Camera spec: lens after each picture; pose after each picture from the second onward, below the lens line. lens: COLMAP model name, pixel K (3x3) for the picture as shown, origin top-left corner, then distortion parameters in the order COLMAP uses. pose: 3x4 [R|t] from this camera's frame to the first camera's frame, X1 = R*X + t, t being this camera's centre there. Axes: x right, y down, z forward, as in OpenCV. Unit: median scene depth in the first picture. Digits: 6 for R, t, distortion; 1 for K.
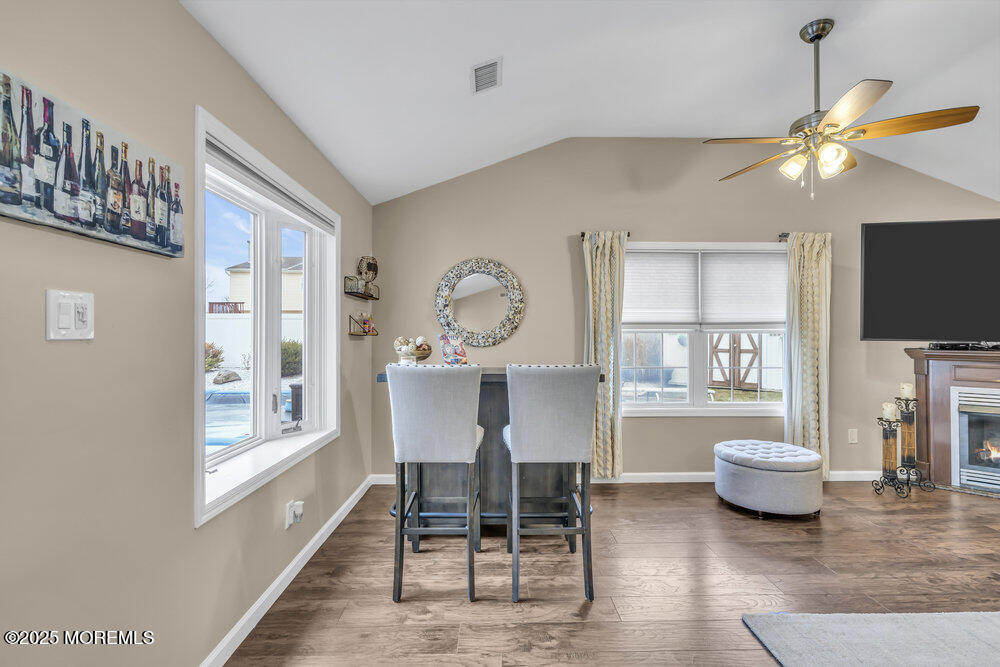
lens RADIAL K [[450.0, 0, 502.4], [0, 450.0, 333.7], [0, 0, 1]] dist [-0.007098, 0.002764]
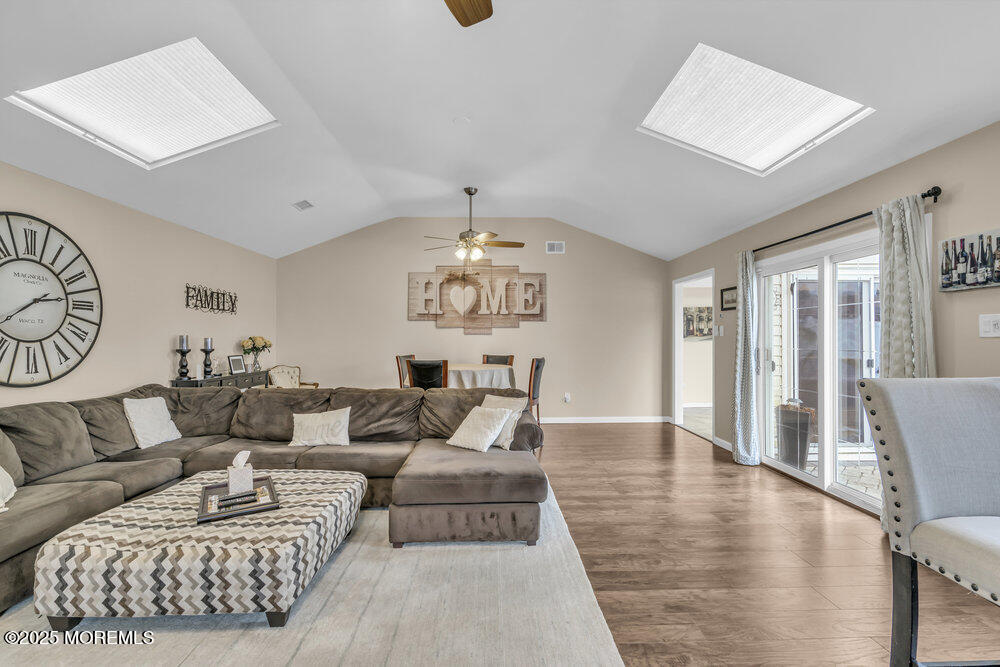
lens RADIAL K [[450.0, 0, 499.6], [0, 450.0, 334.8], [0, 0, 1]] dist [-0.007098, 0.002764]
pose [[-0.999978, 0.002180, -0.006229, 0.437369], [0.002279, 0.999871, -0.015912, 0.009636], [0.006193, -0.015925, -0.999854, 0.981032]]
